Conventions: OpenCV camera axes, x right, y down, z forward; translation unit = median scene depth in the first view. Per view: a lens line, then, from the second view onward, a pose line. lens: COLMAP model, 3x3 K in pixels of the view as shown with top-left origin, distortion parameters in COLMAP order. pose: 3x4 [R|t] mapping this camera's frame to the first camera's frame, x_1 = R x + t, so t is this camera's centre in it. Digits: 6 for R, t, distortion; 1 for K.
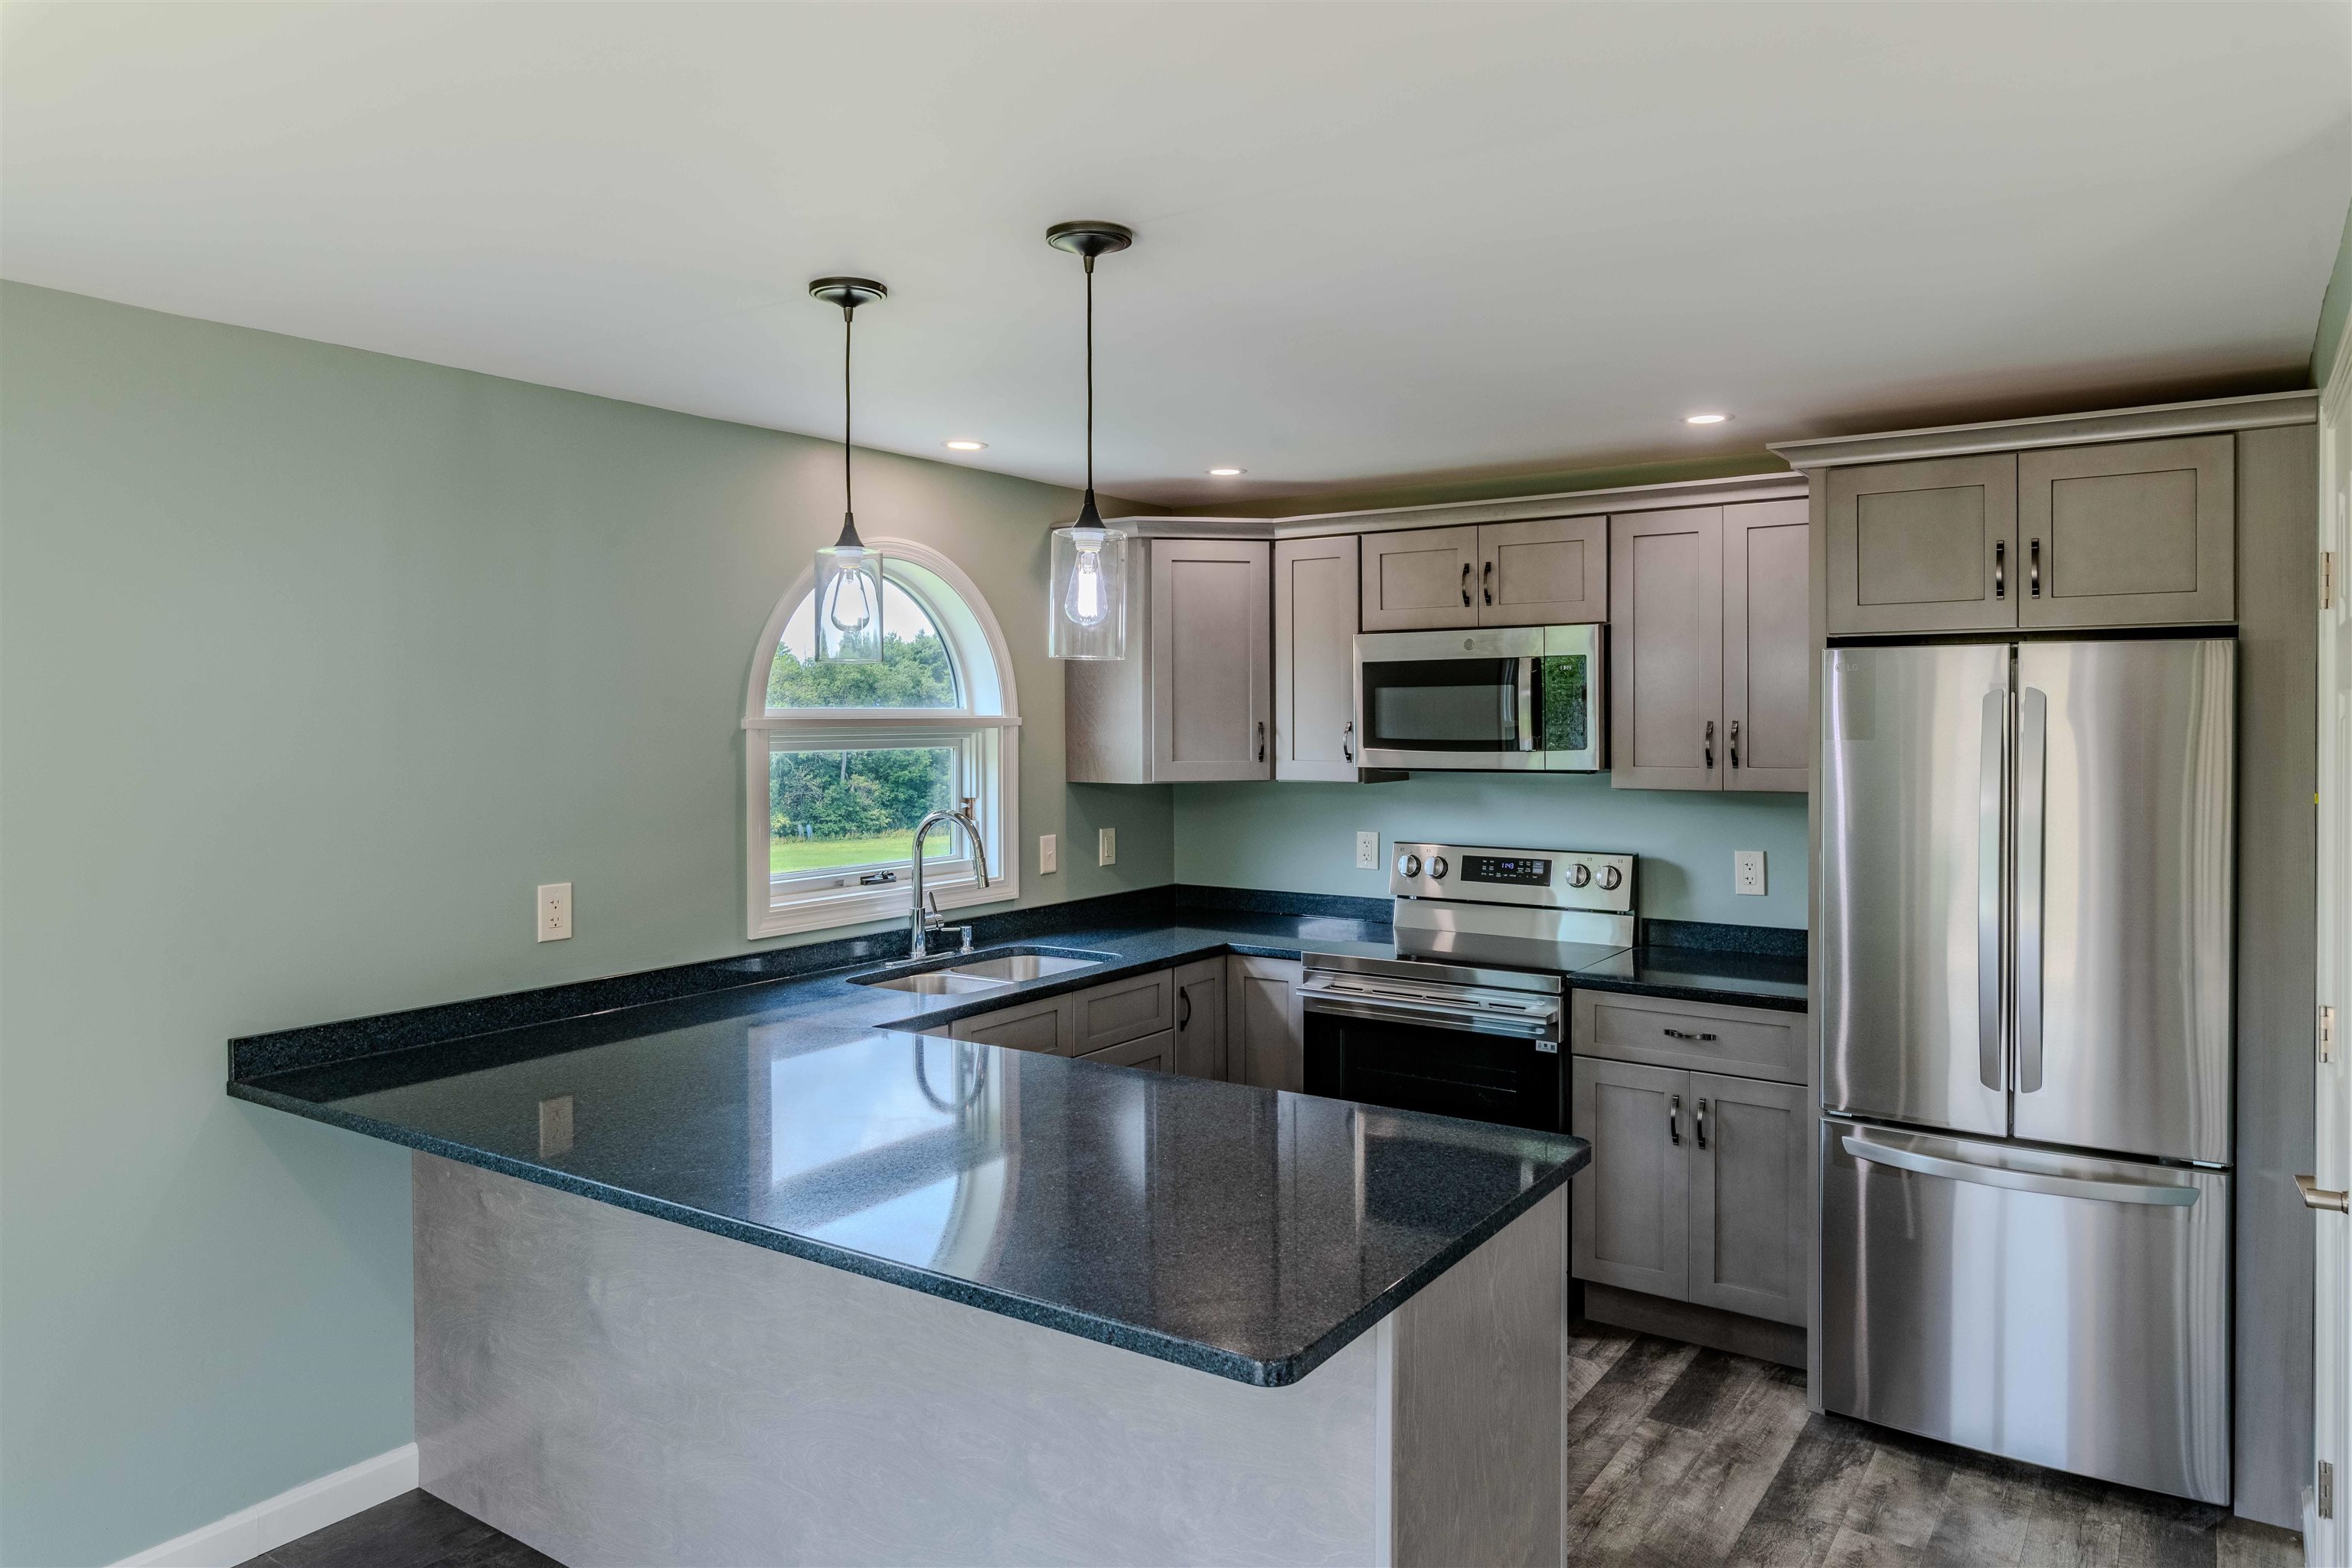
lens RADIAL K [[1512.3, 0, 1185.6], [0, 1512.3, 730.8], [0, 0, 1]] dist [-0.002352, 0.005467]
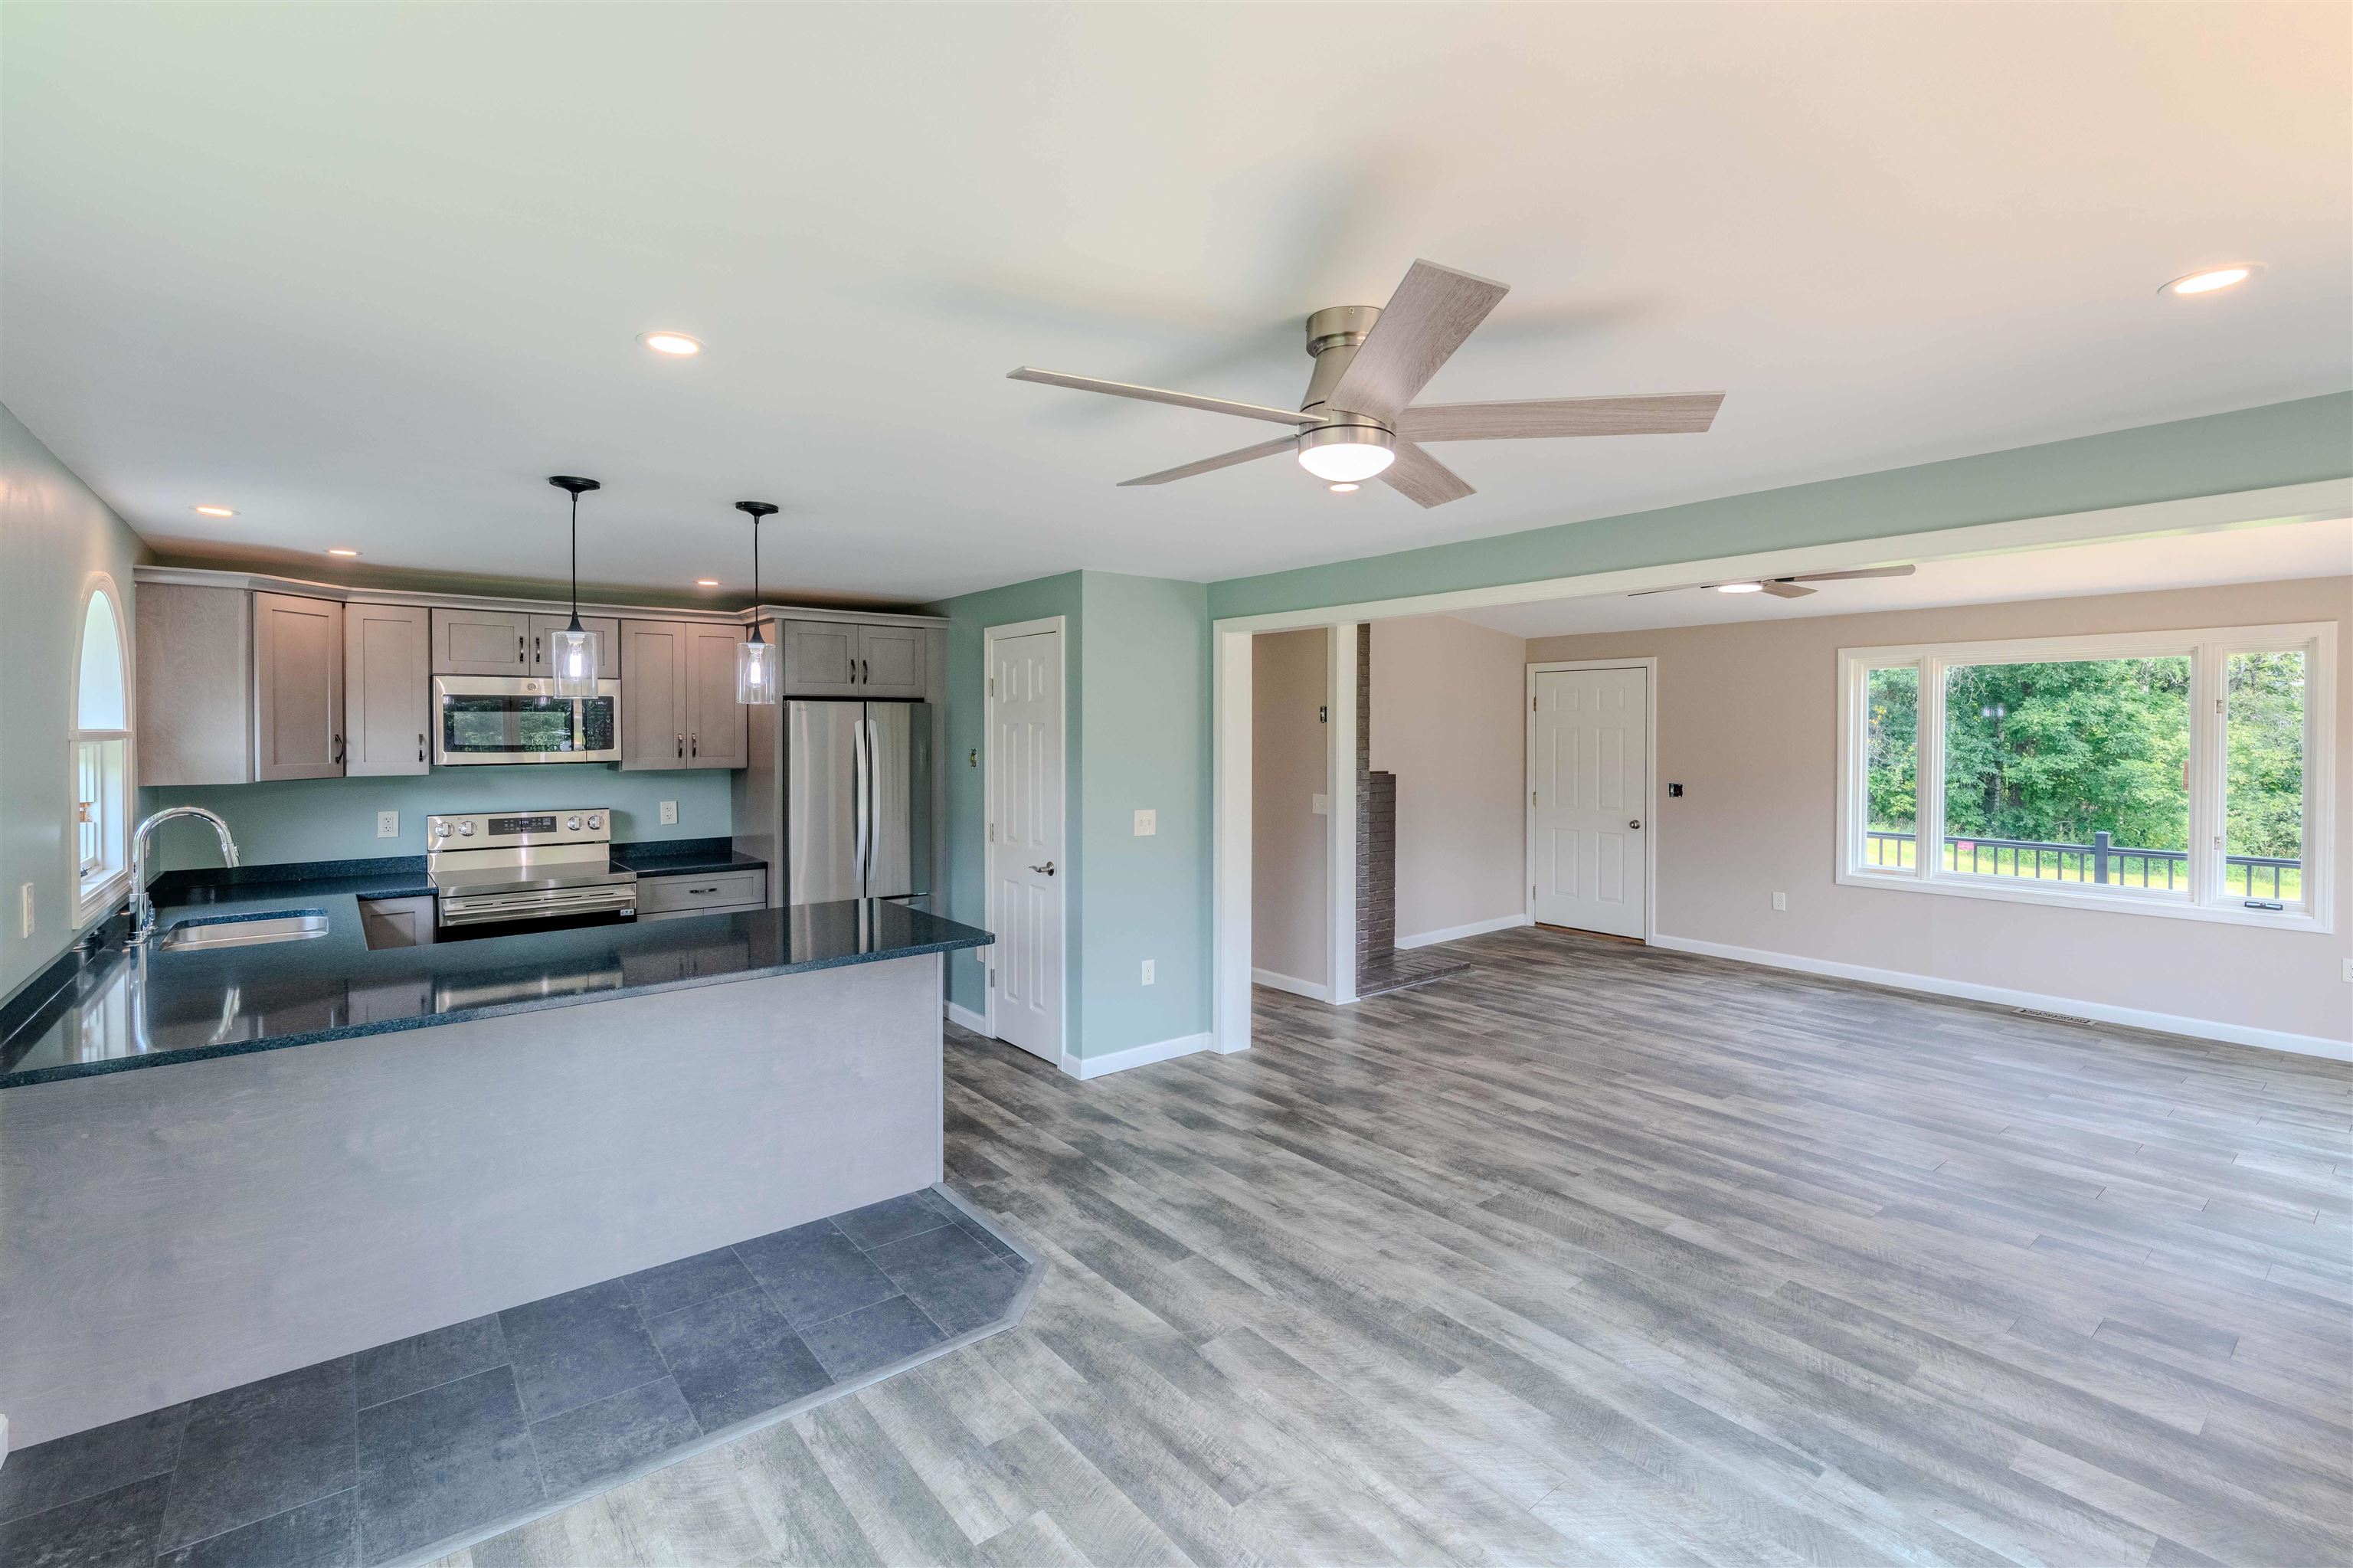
lens RADIAL K [[1046.0, 0, 1170.2], [0, 1046.0, 748.6], [0, 0, 1]] dist [0.002398, -0.000067]
pose [[0.305267, -0.015068, 0.952148, -0.745985], [0.008132, 0.999880, 0.013216, 0.000801], [-0.952232, 0.003708, 0.305353, -0.007006]]
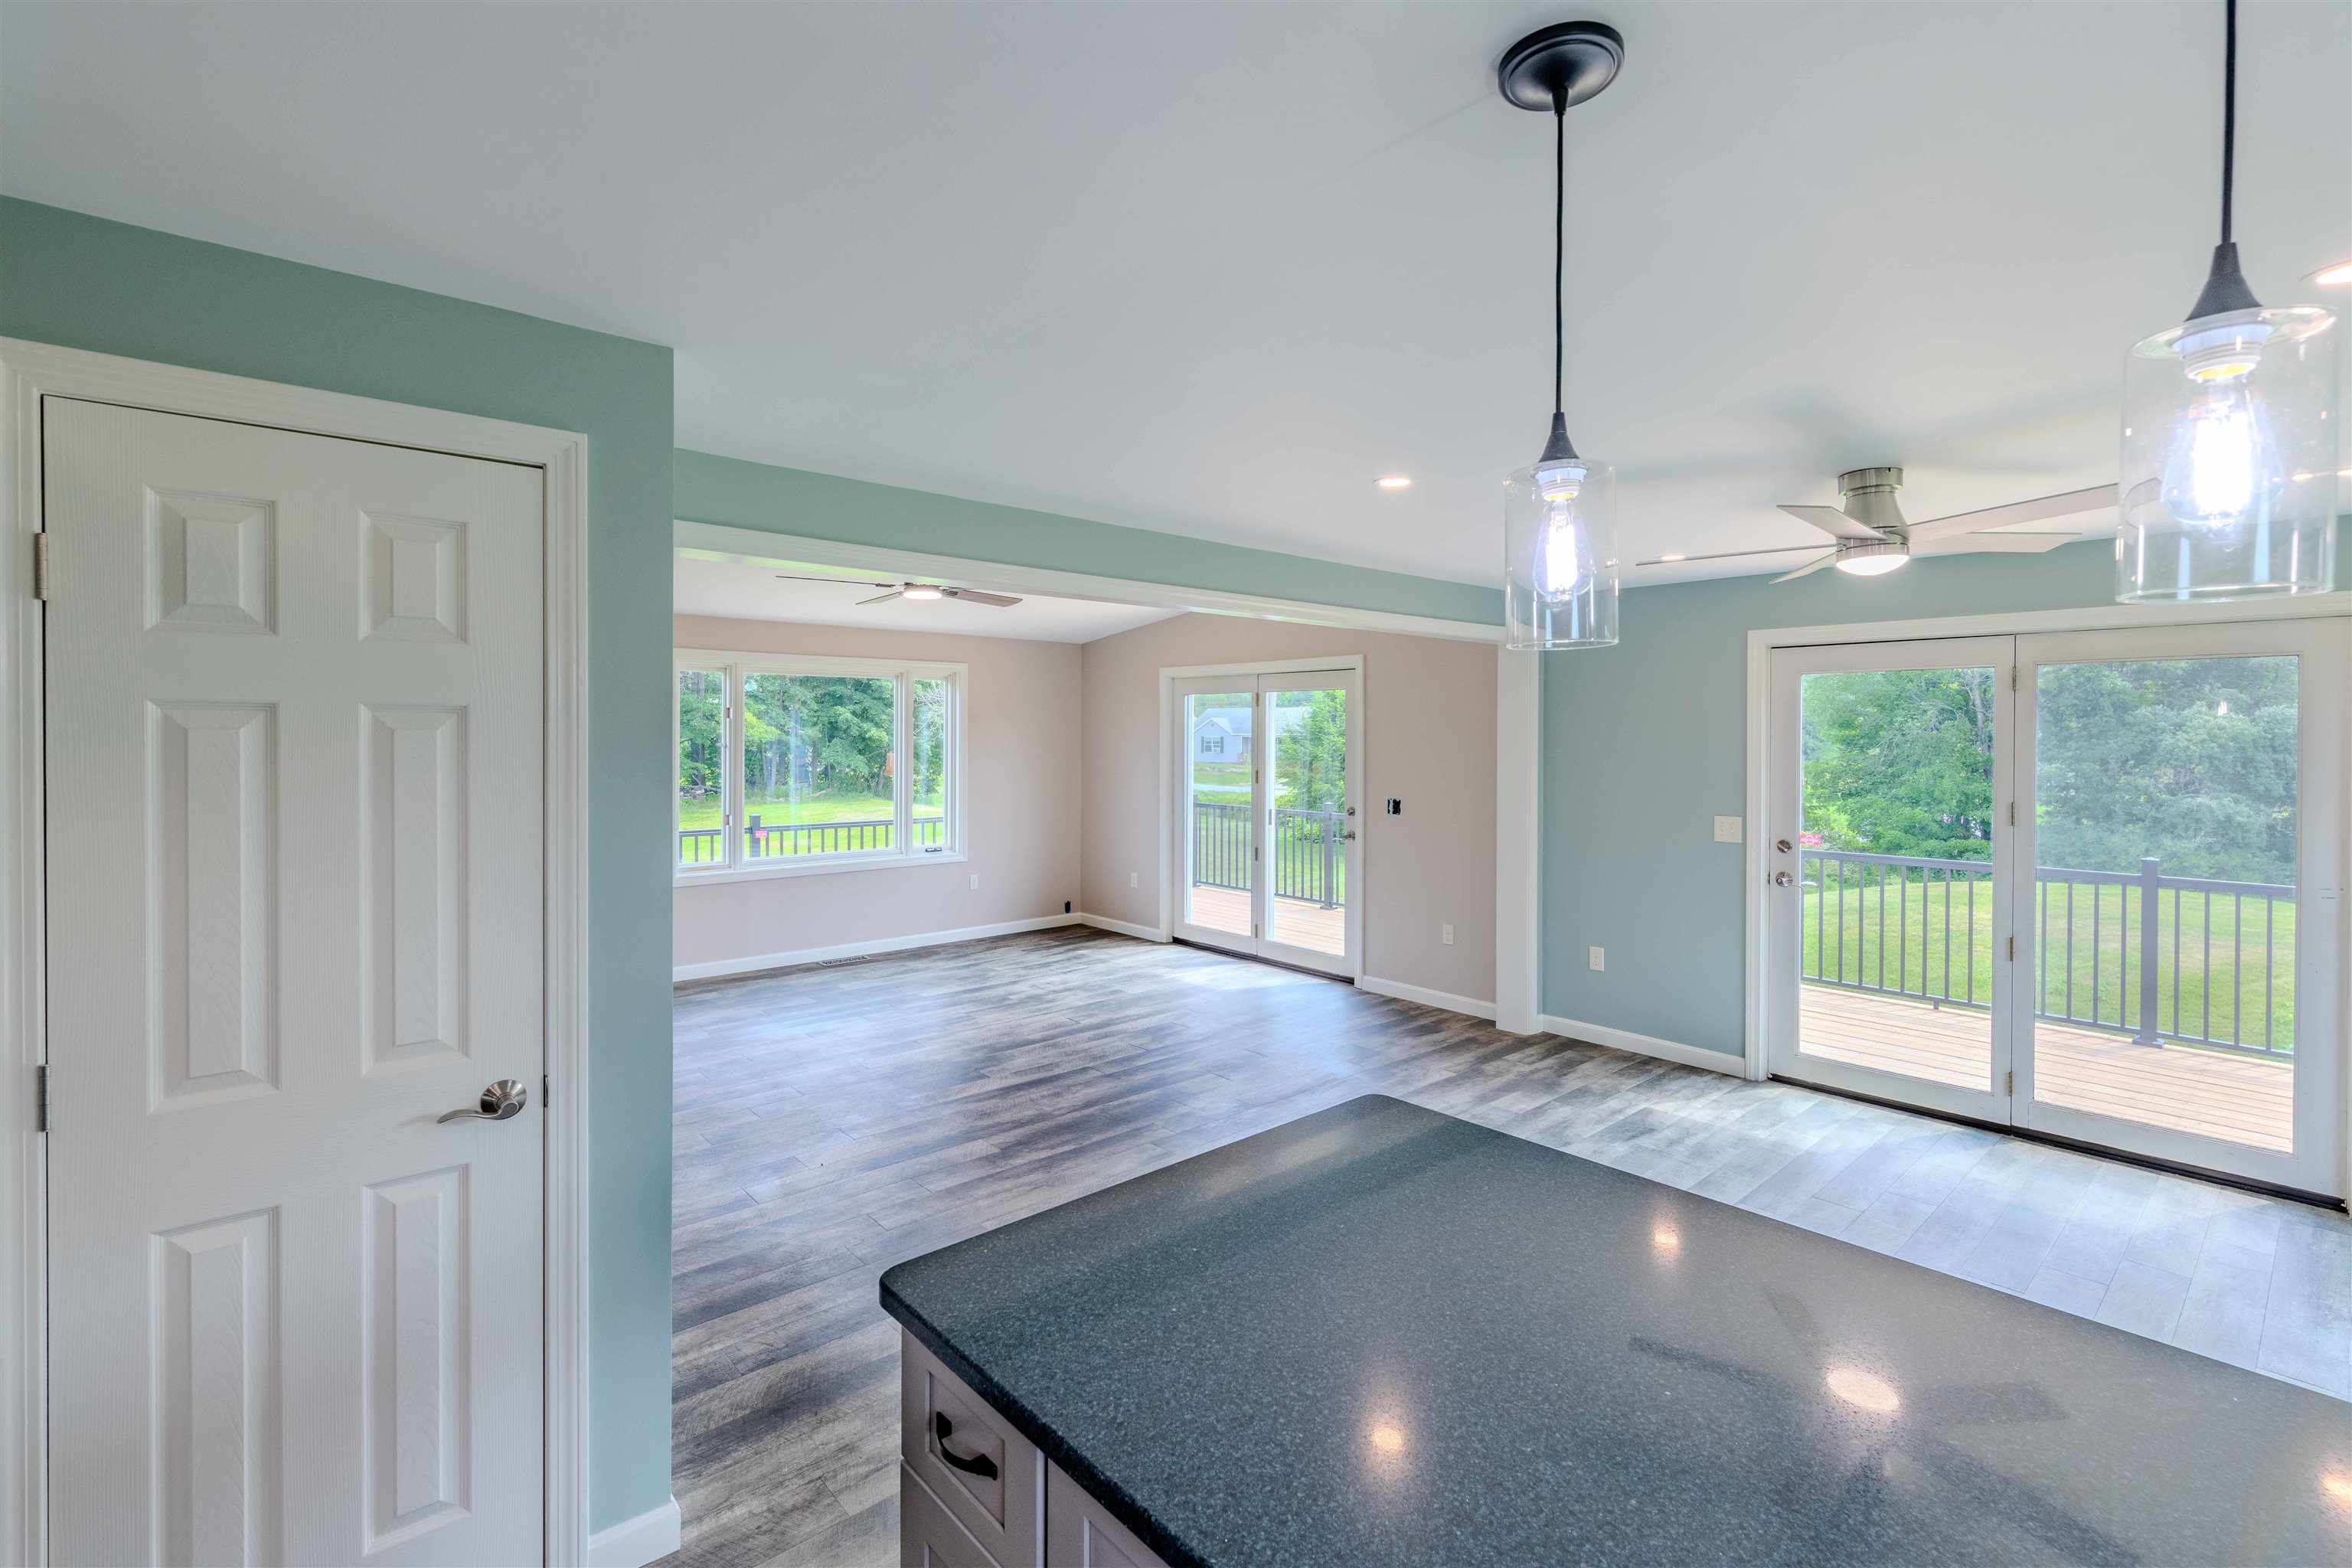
lens RADIAL K [[1045.5, 0, 1155.8], [0, 1045.5, 744.2], [0, 0, 1]] dist [0.002398, -0.000067]
pose [[-0.964814, -0.001044, 0.262932, -0.003456], [0.003159, 0.999874, 0.015564, -0.002289], [-0.262915, 0.015847, -0.964689, 0.868490]]
